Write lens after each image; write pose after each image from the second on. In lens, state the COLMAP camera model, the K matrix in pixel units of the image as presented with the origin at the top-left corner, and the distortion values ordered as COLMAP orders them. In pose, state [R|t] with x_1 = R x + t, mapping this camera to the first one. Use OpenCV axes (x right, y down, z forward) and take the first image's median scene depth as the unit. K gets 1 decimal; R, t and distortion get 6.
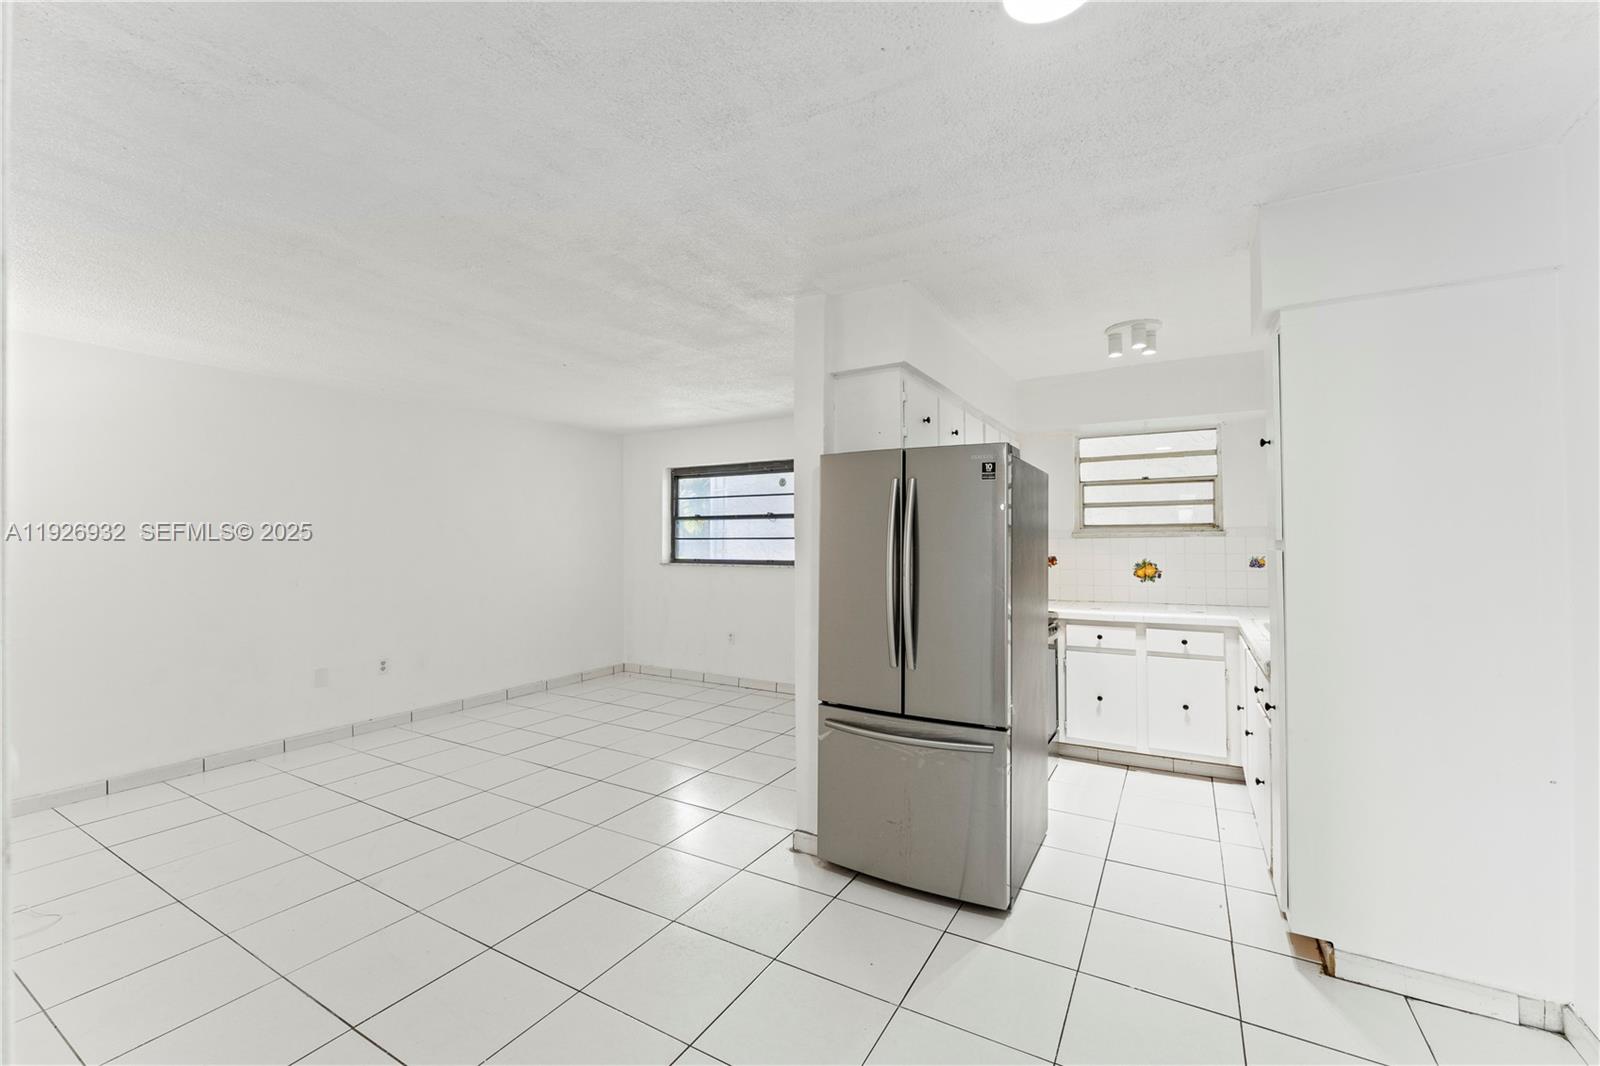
lens RADIAL K [[640.3, 0, 805.9], [0, 640.3, 538.3], [0, 0, 1]] dist [0.002345, -0.001319]
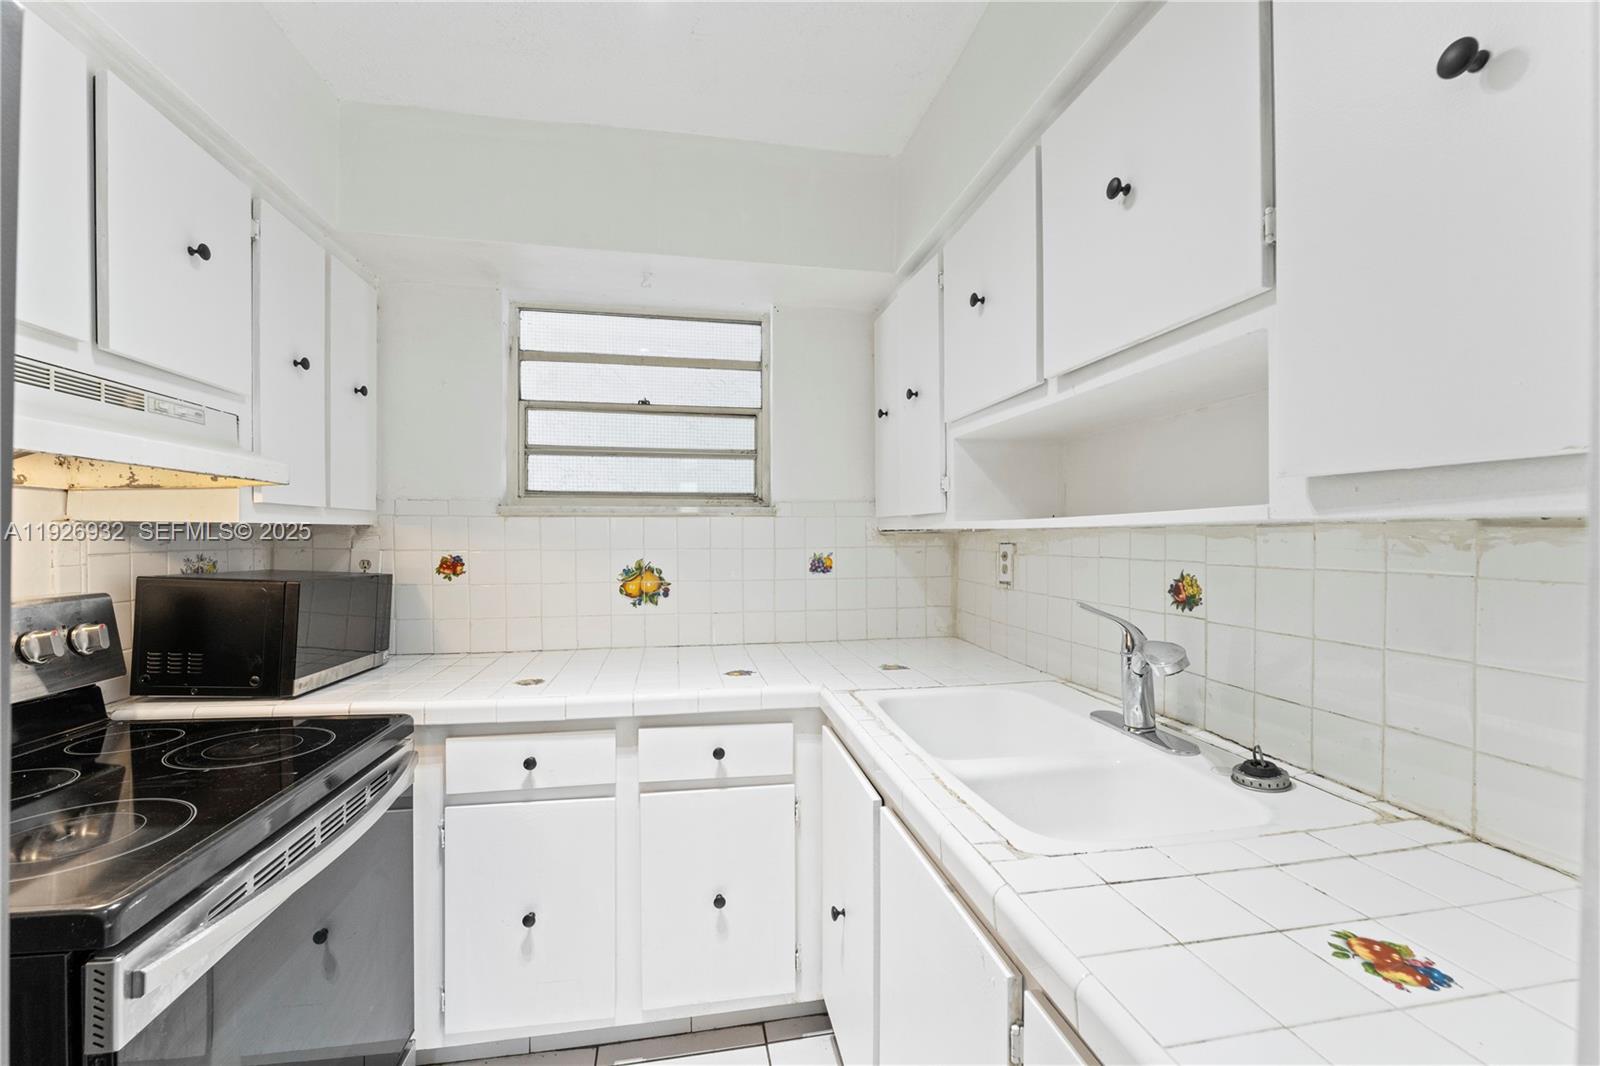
lens RADIAL K [[640.3, 0, 799.1], [0, 640.3, 536.2], [0, 0, 1]] dist [0.002345, -0.001319]
pose [[0.752842, 0.008528, 0.658146, 0.306234], [-0.011281, 0.999936, -0.000052, 0.013243], [-0.658105, -0.007385, 0.752890, 0.566706]]
